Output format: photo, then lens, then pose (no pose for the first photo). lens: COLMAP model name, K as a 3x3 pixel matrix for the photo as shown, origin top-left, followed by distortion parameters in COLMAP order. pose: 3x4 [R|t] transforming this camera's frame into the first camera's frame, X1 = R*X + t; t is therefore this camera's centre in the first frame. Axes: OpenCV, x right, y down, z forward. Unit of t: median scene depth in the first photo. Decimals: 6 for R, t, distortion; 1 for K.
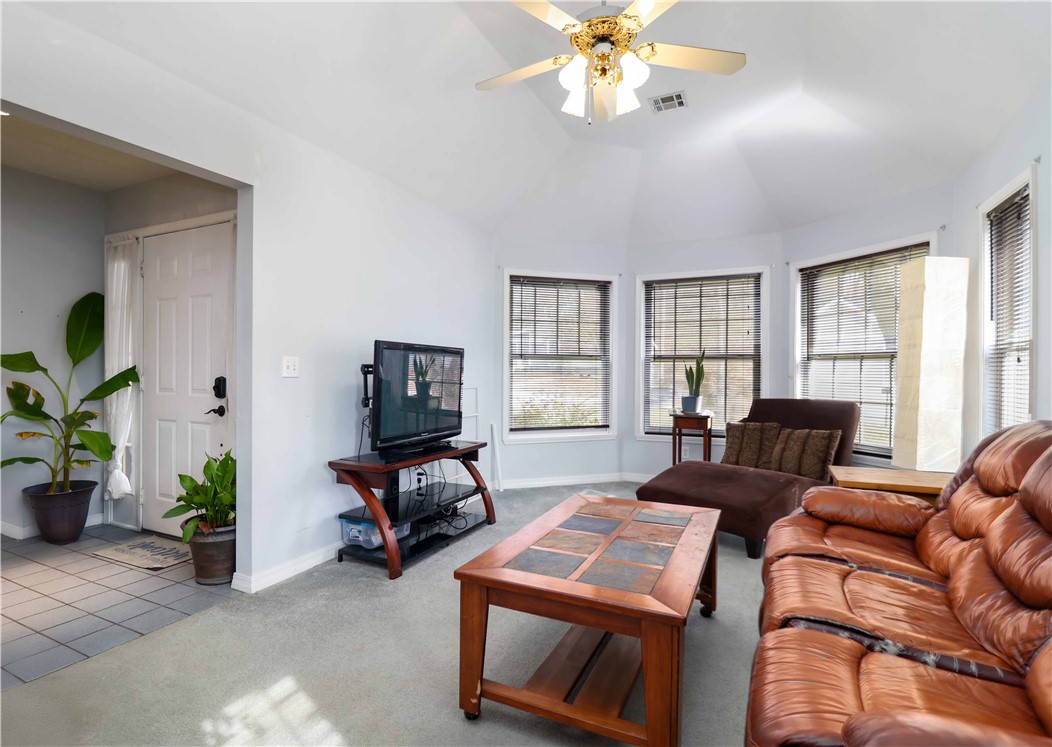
lens RADIAL K [[536.5, 0, 516.3], [0, 536.5, 370.7], [0, 0, 1]] dist [-0.005373, -0.009710]
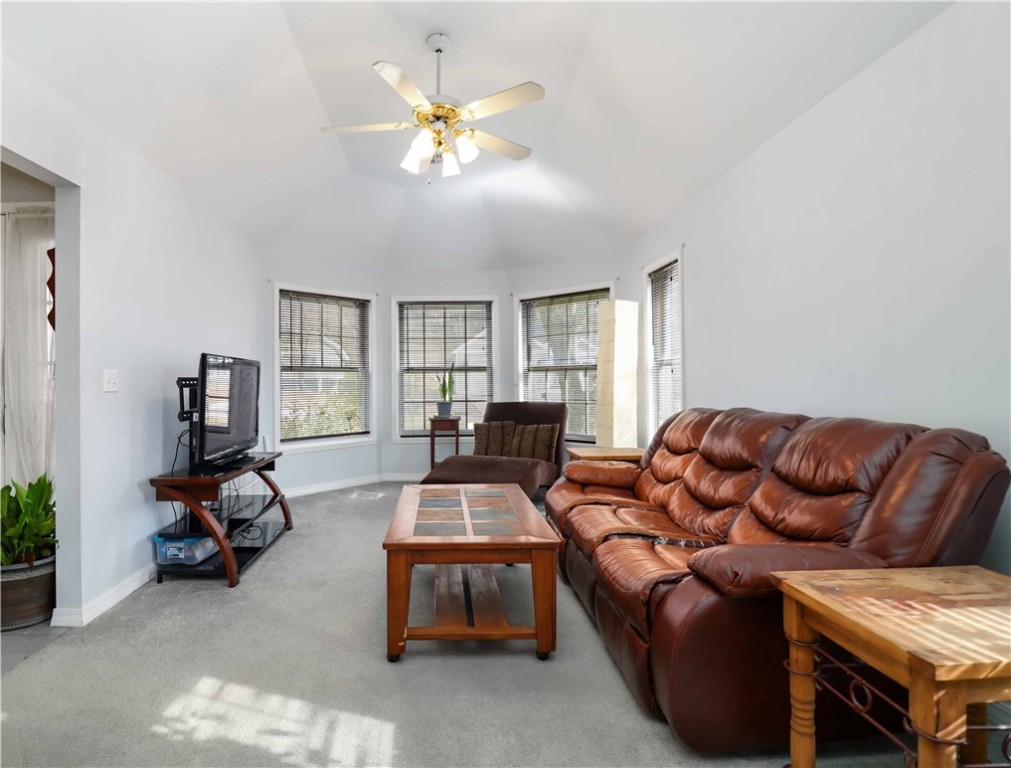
lens RADIAL K [[537.3, 0, 458.0], [0, 537.3, 371.9], [0, 0, 1]] dist [-0.003933, -0.007227]
pose [[0.891496, -0.003473, 0.453015, -0.282504], [0.011918, 0.999804, -0.015790, -0.000234], [-0.452872, 0.019476, 0.891363, -0.105300]]
